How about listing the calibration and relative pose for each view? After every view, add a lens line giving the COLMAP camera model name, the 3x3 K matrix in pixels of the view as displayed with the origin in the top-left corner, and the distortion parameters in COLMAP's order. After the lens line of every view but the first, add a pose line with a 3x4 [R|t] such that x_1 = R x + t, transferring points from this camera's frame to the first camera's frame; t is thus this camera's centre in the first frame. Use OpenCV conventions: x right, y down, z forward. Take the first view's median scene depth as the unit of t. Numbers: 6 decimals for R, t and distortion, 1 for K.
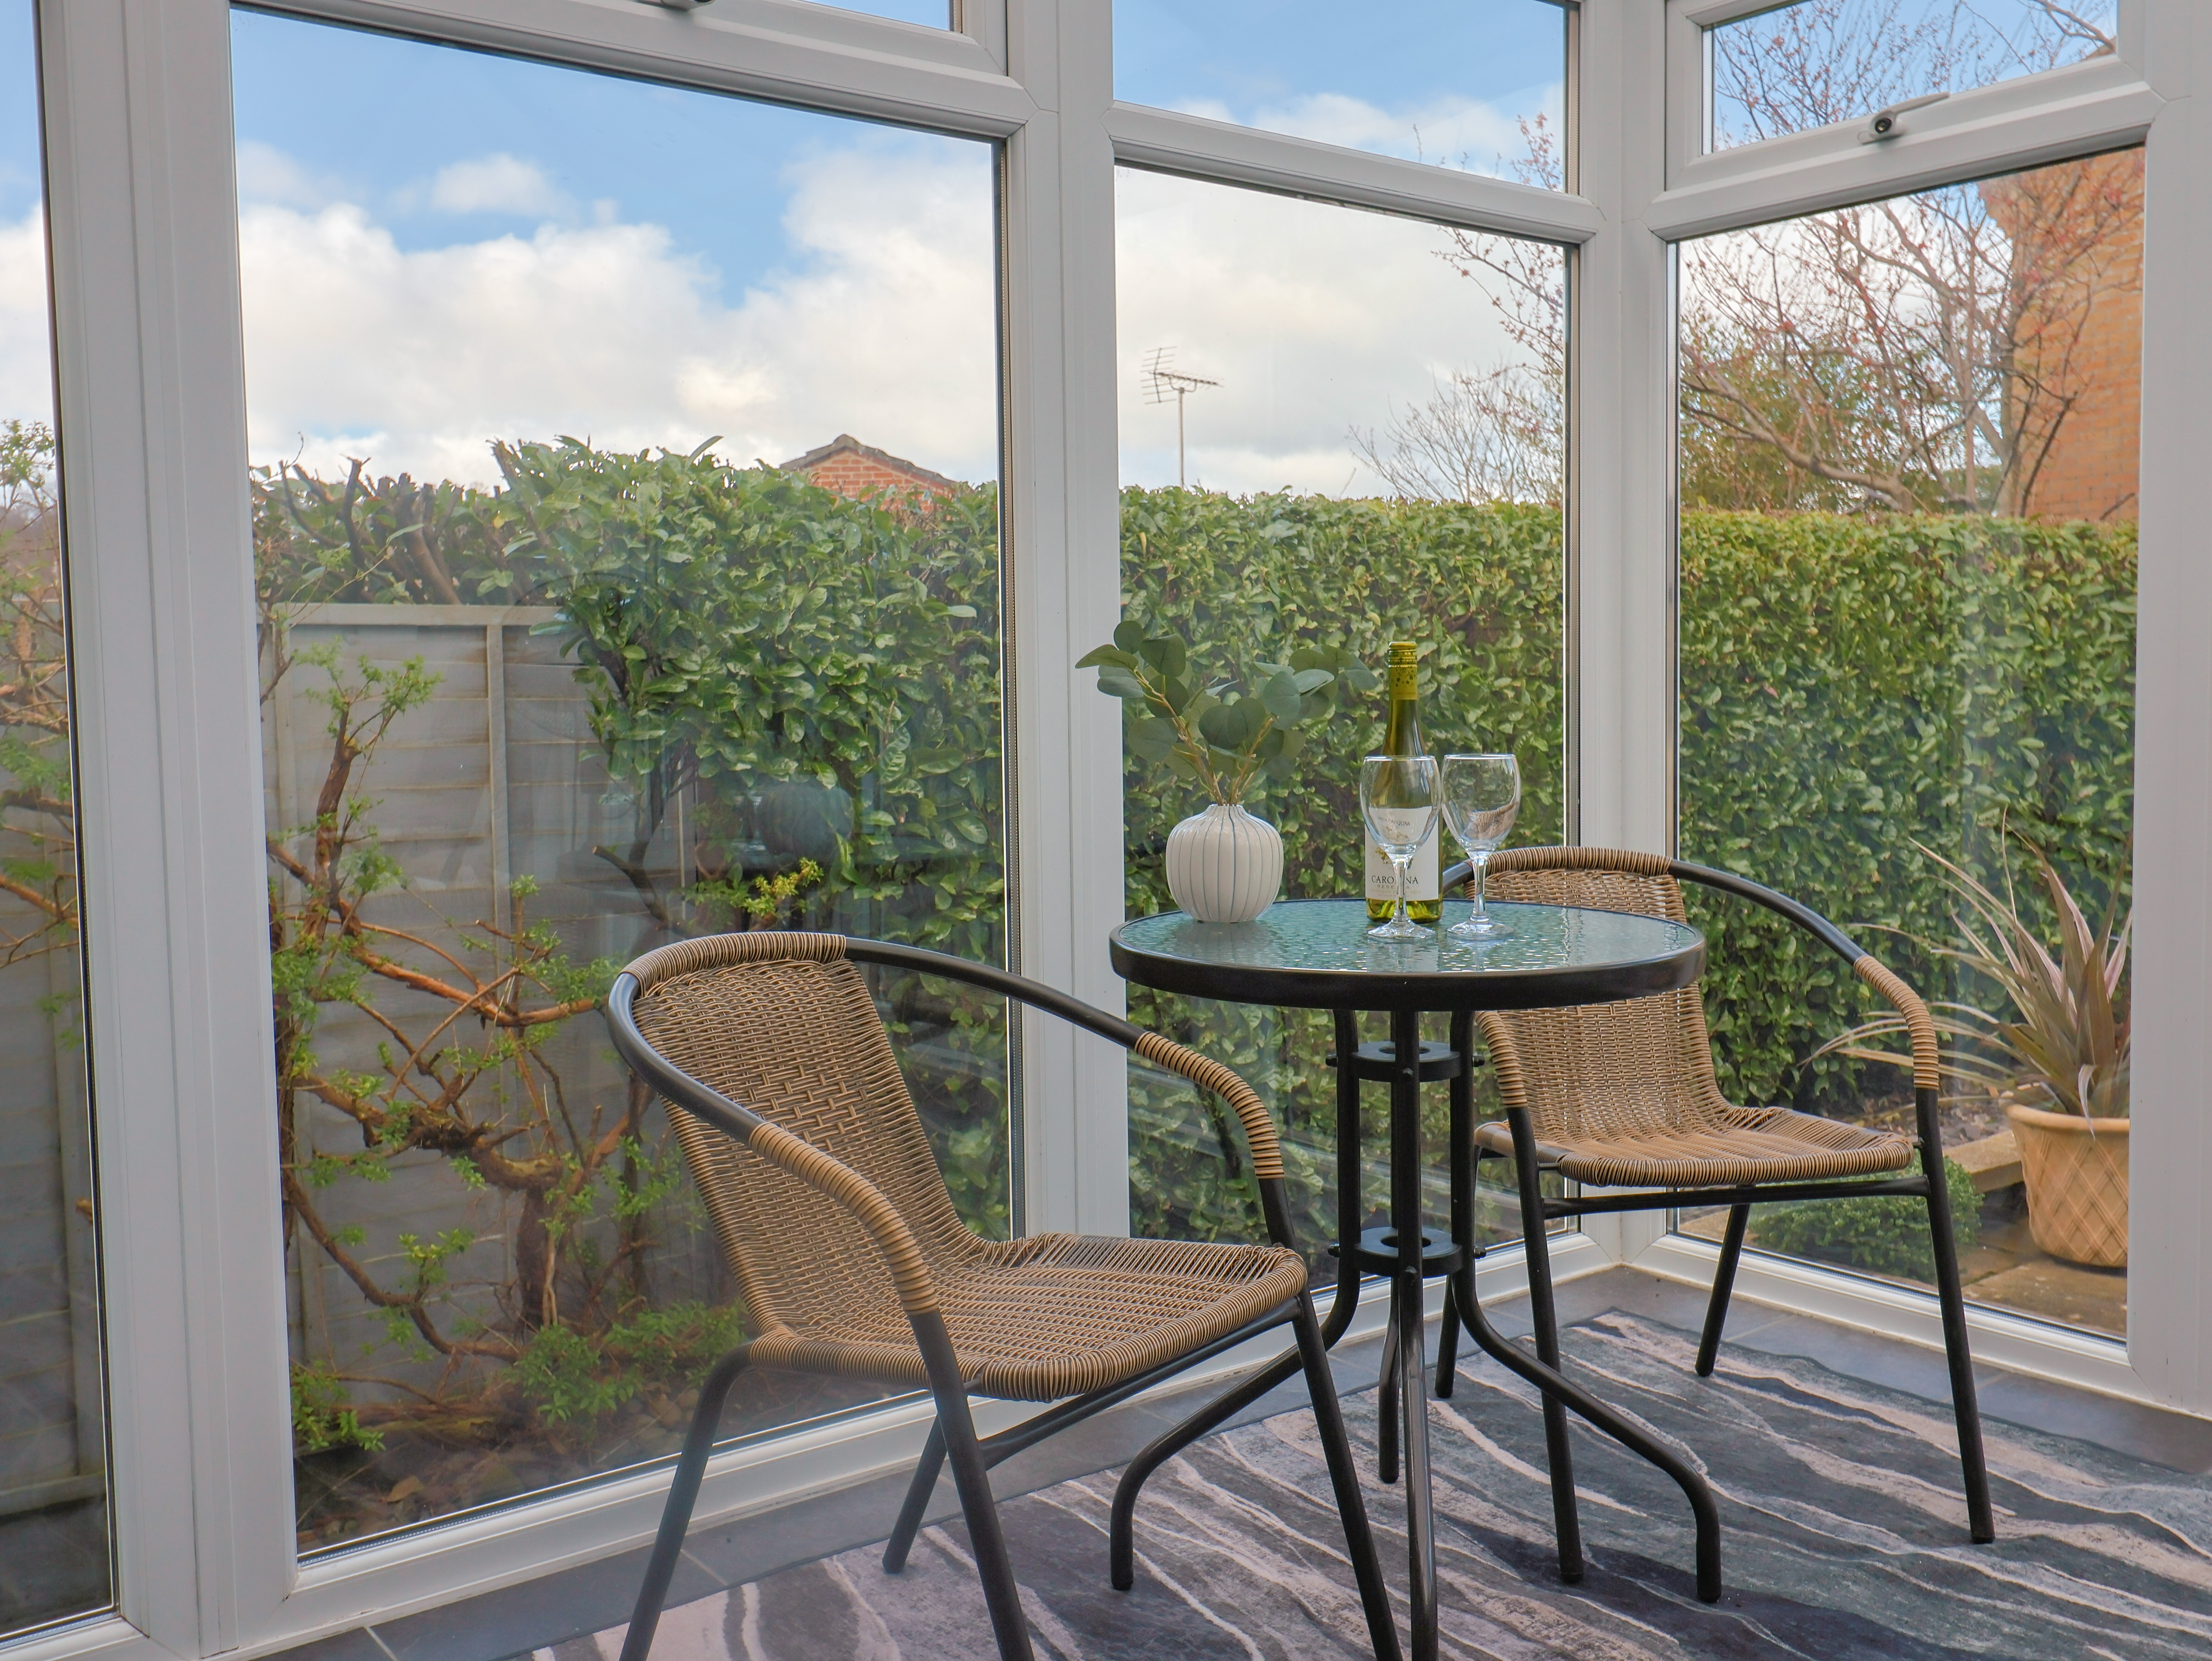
lens RADIAL K [[2044.9, 0, 1302.6], [0, 2044.9, 827.5], [0, 0, 1]] dist [-0.006796, -0.012228]
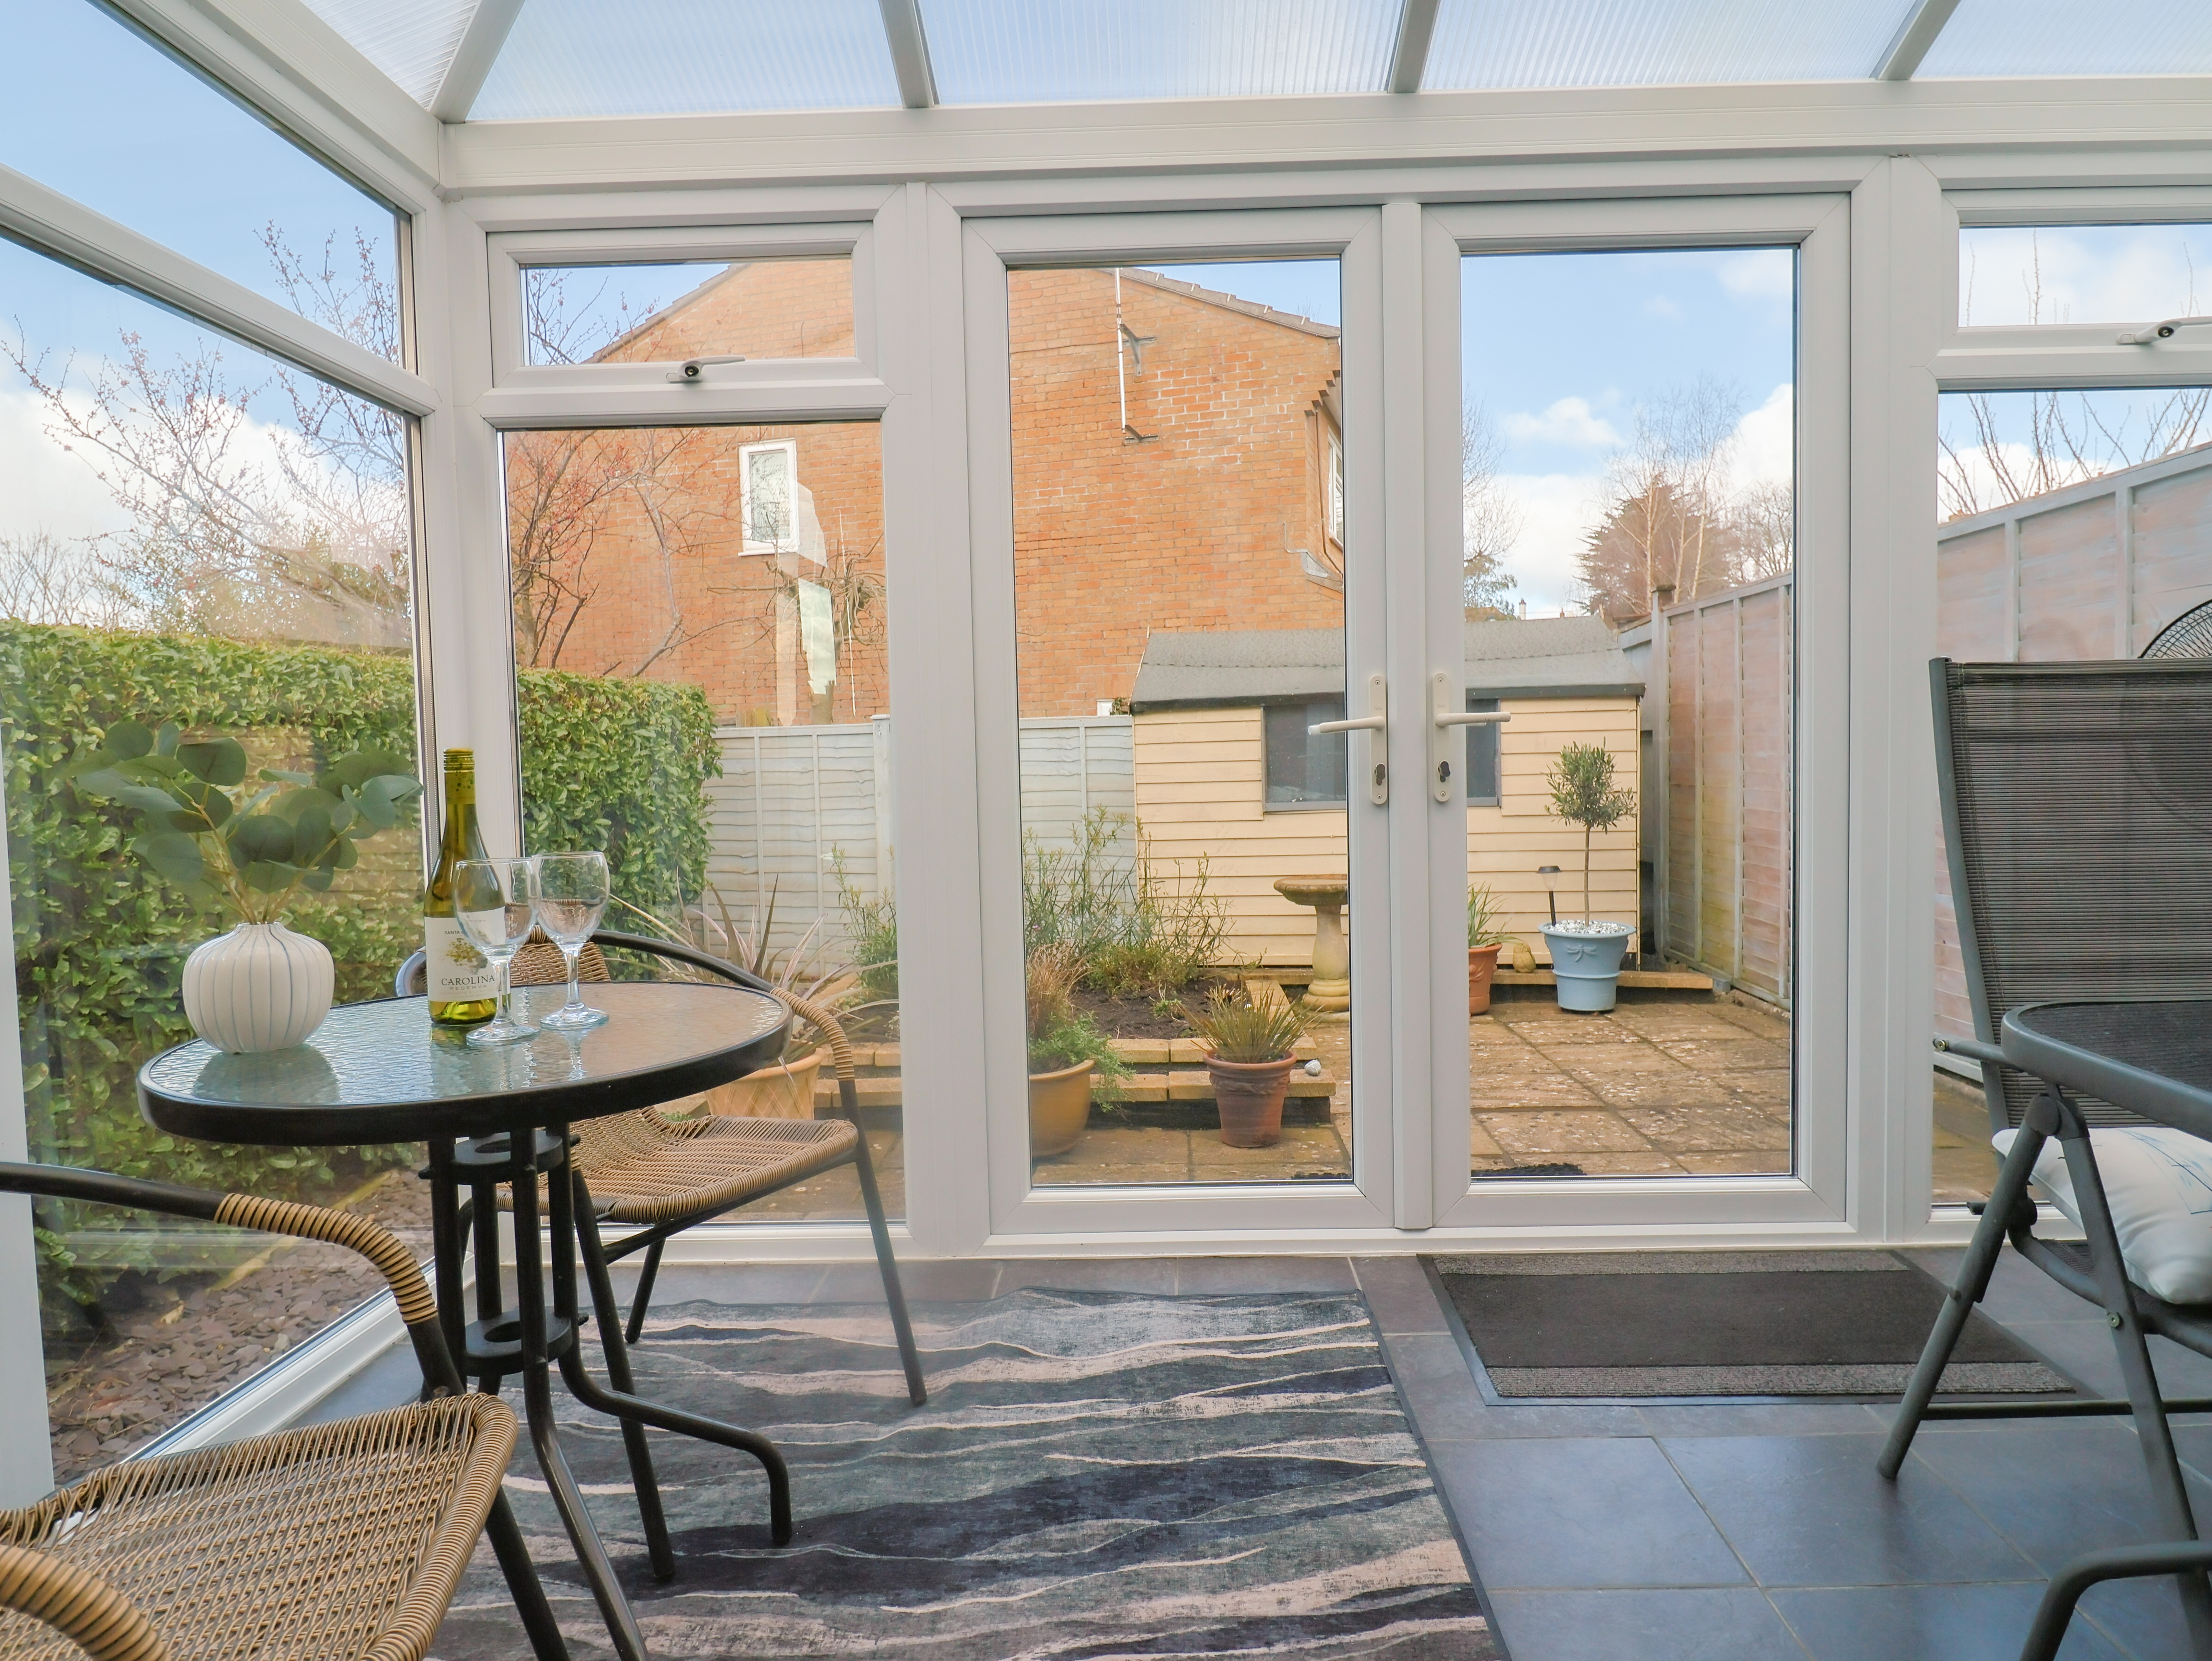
lens RADIAL K [[1242.1, 0, 1137.3], [0, 1242.1, 826.9], [0, 0, 1]] dist [0.007104, -0.019700]
pose [[0.677383, -0.041074, 0.734483, -0.073831], [0.066136, 0.997797, -0.005195, -0.010423], [-0.732652, 0.052094, 0.678607, 0.133977]]
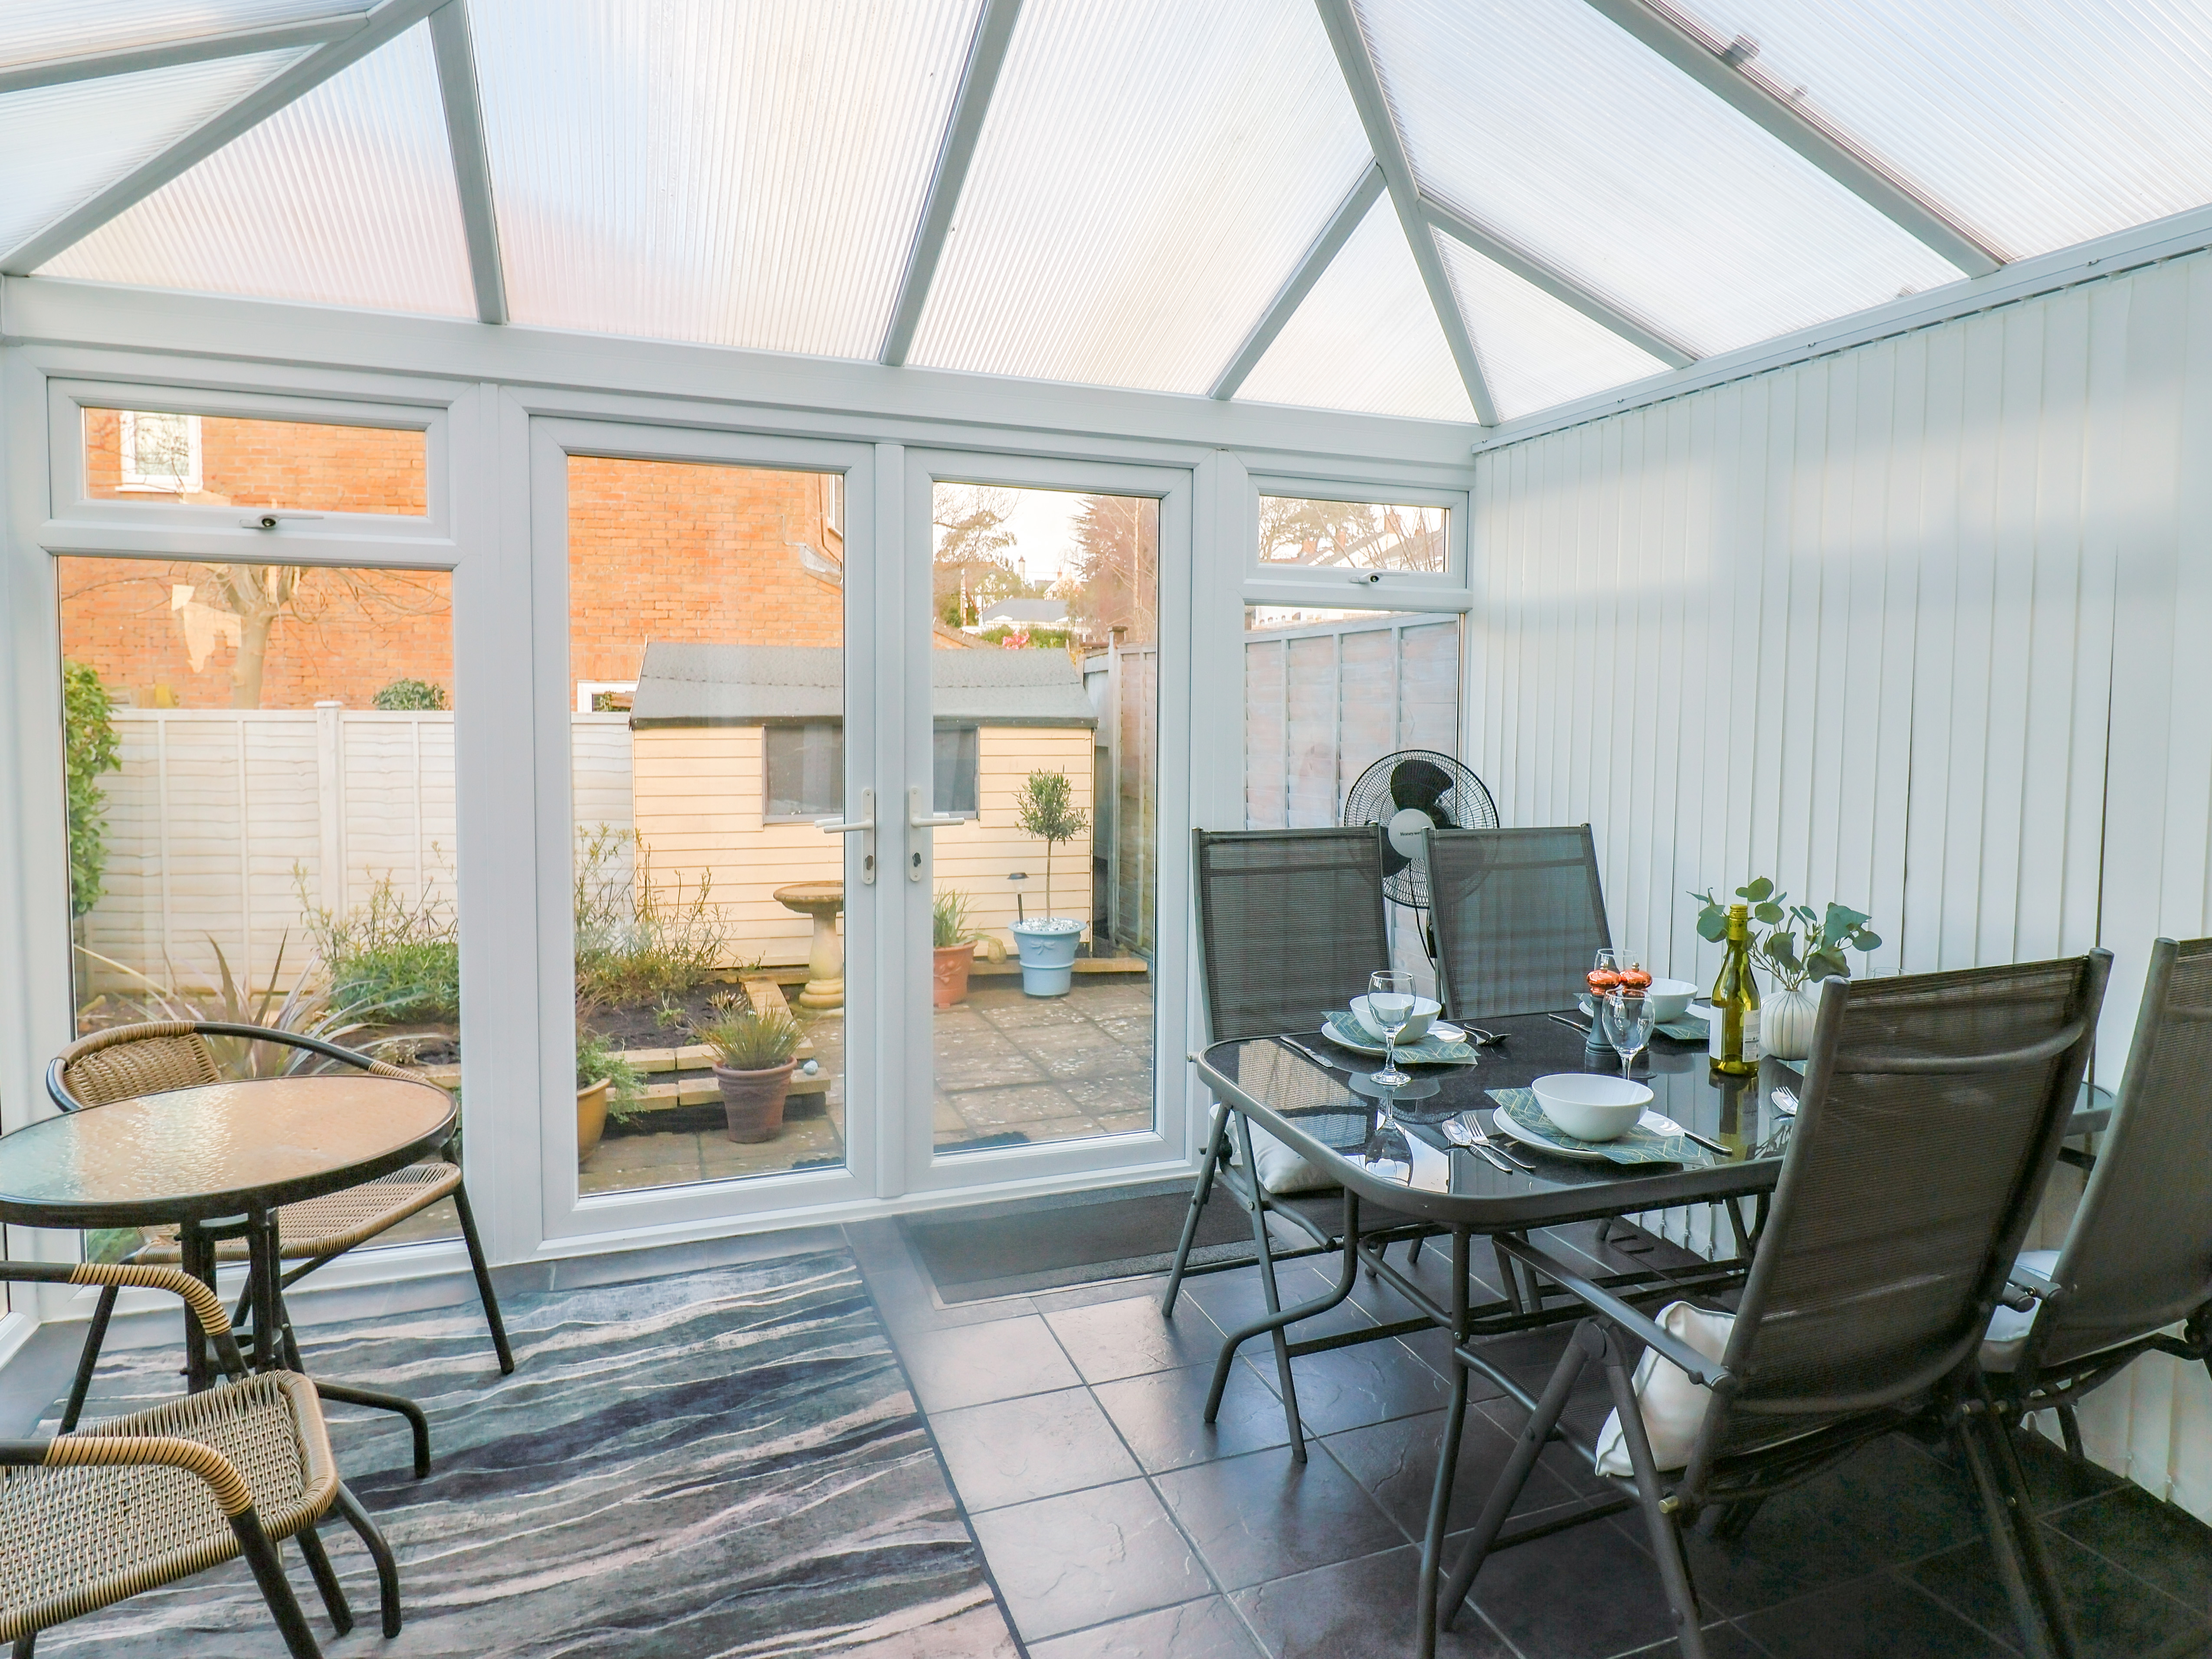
lens RADIAL K [[1280.1, 0, 1148.4], [0, 1280.1, 807.5], [0, 0, 1]] dist [0.008834, -0.015818]
pose [[0.336220, -0.049936, 0.940459, -0.228227], [0.048391, 0.998190, 0.035701, -0.071039], [-0.940539, 0.033506, 0.338028, 0.030390]]
